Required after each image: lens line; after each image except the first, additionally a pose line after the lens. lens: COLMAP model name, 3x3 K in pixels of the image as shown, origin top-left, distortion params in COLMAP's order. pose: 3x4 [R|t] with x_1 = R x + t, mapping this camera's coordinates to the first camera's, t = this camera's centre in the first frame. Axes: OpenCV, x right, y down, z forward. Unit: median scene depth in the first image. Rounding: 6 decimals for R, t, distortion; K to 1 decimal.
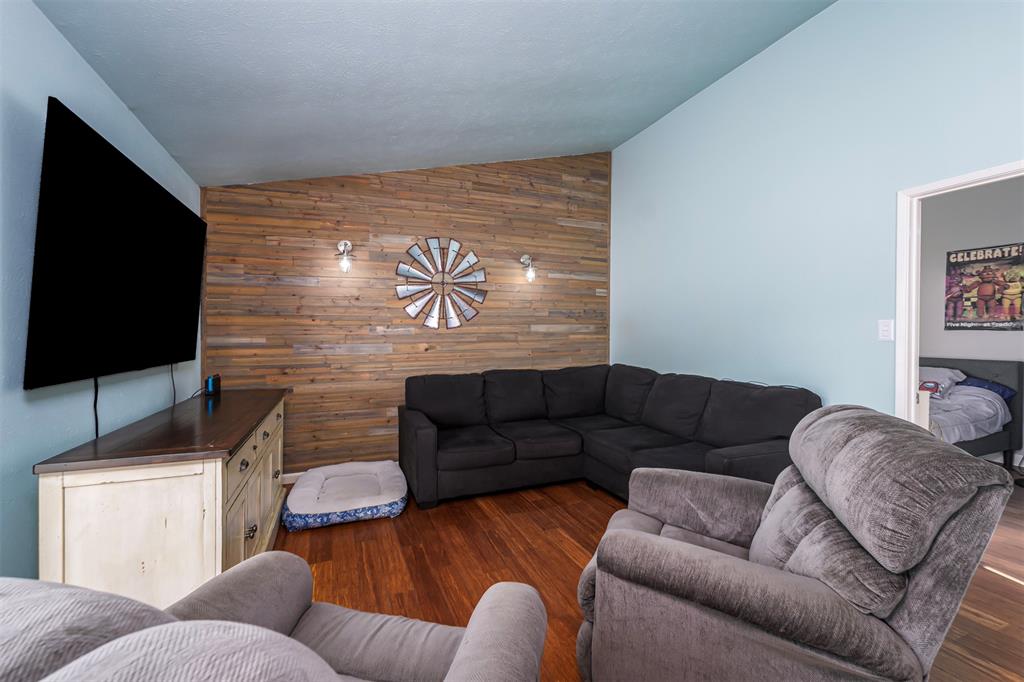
lens RADIAL K [[421.2, 0, 510.9], [0, 421.2, 339.0], [0, 0, 1]] dist [0.004694, 0.000171]
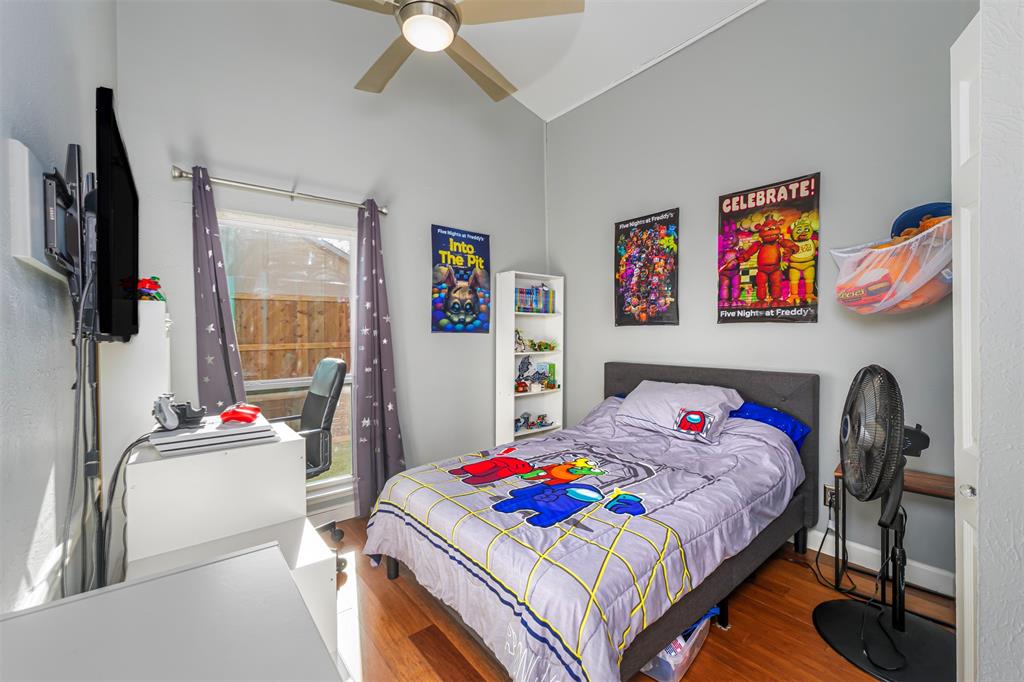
lens RADIAL K [[421.2, 0, 512.7], [0, 421.2, 337.4], [0, 0, 1]] dist [0.004694, 0.000171]
pose [[0.960138, -0.014814, 0.279135, 0.415372], [0.014271, 0.999890, 0.003979, -0.004609], [-0.279163, 0.000163, 0.960244, 0.361869]]
